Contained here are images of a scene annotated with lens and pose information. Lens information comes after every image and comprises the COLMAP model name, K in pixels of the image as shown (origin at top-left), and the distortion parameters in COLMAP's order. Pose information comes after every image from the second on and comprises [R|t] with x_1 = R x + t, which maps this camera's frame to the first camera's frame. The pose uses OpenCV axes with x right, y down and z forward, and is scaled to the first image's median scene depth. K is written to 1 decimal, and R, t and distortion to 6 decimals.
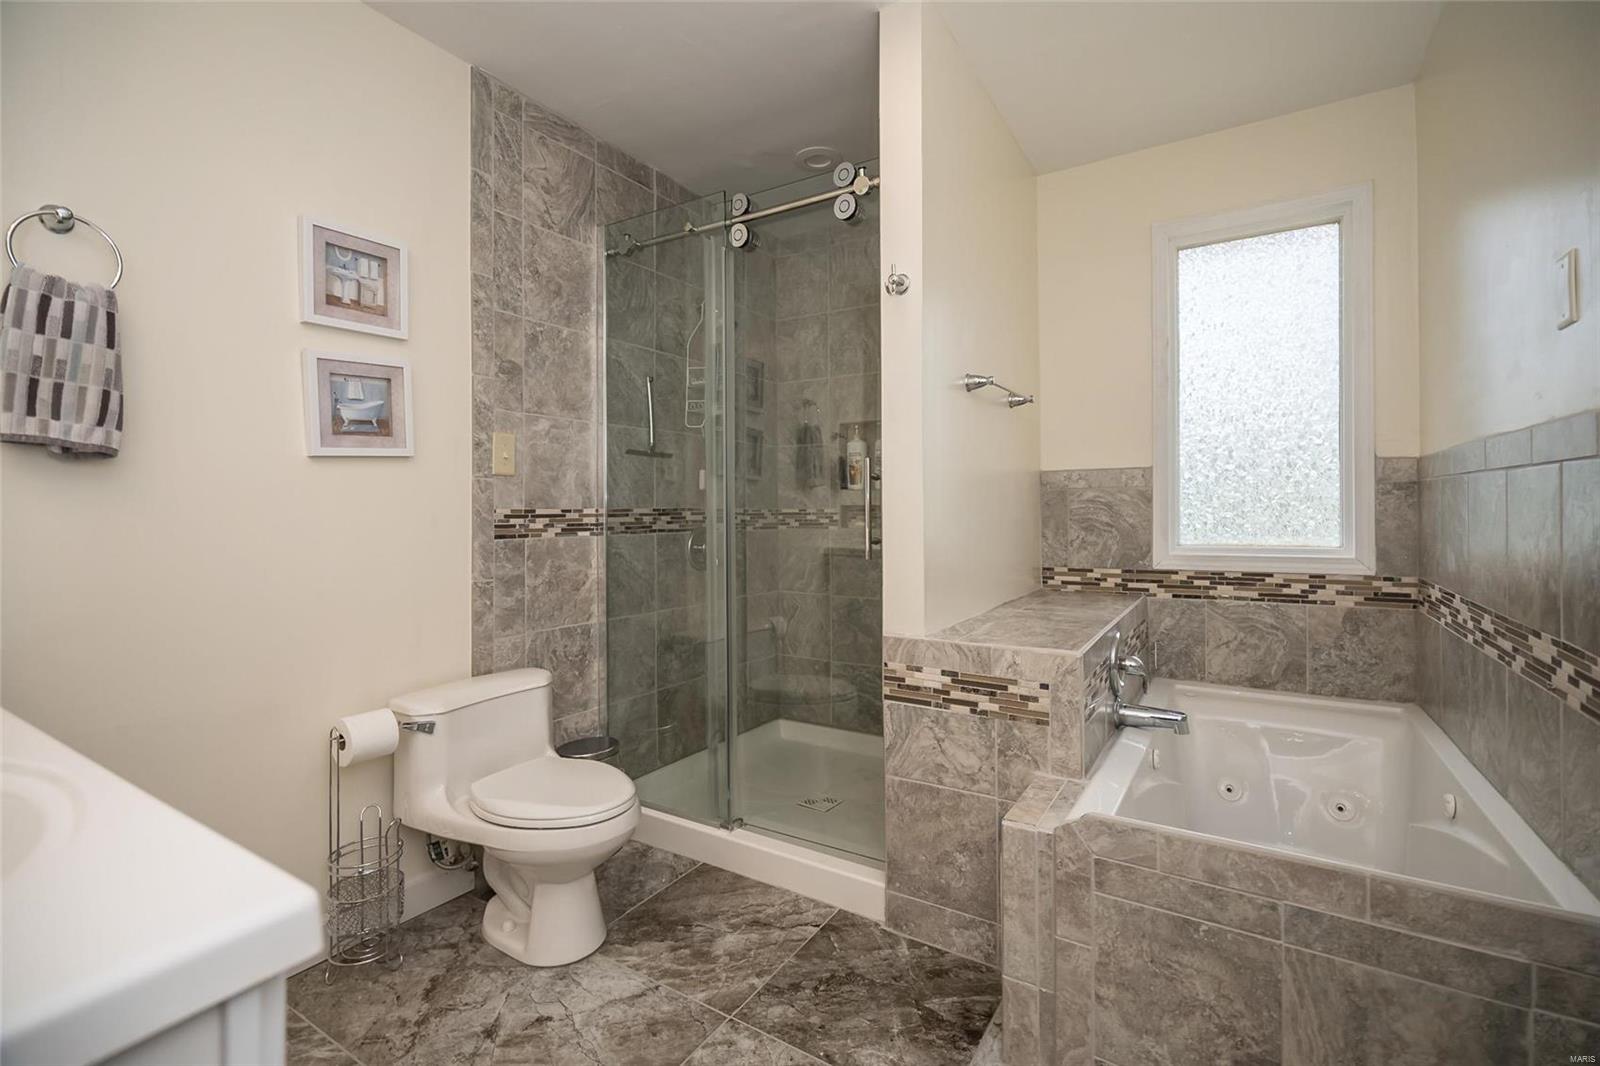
lens RADIAL K [[729.6, 0, 809.0], [0, 729.6, 496.4], [0, 0, 1]] dist [-0.001211, 0.000076]
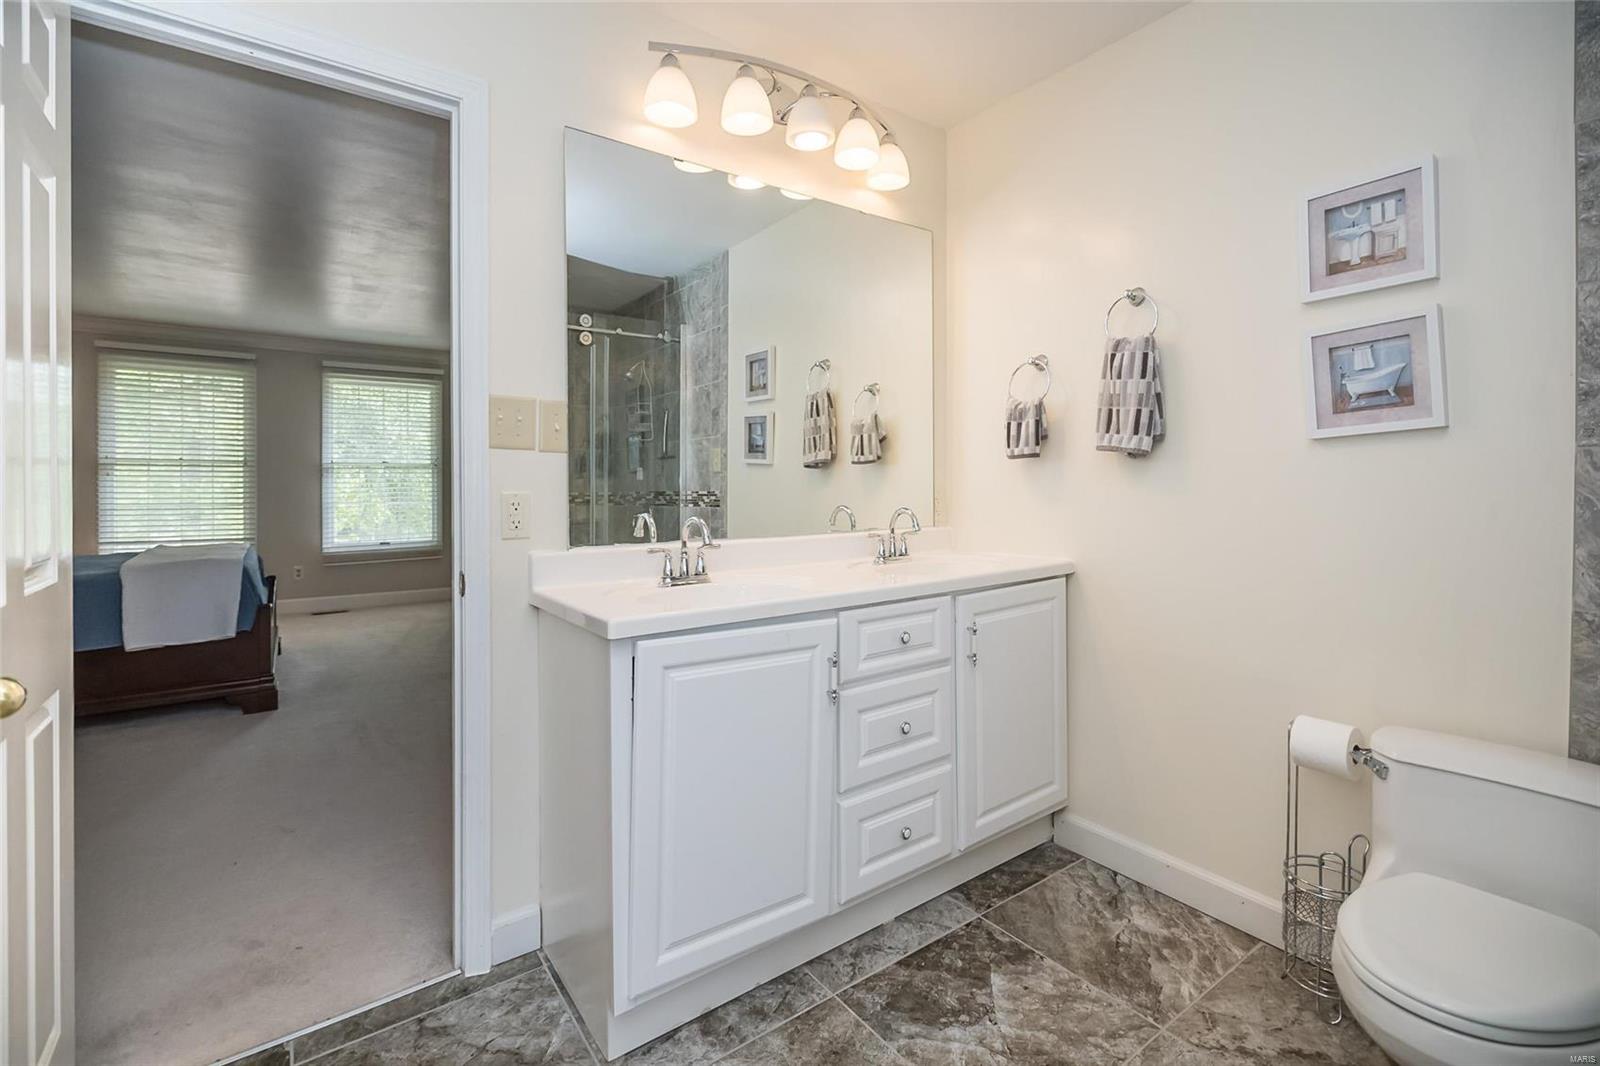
lens RADIAL K [[729.6, 0, 809.0], [0, 729.6, 496.4], [0, 0, 1]] dist [-0.001211, 0.000076]
pose [[-0.384266, 0.002509, -0.923219, 0.456484], [0.006092, 0.999981, 0.000182, 0.015647], [0.923202, -0.005554, -0.384274, 0.738289]]
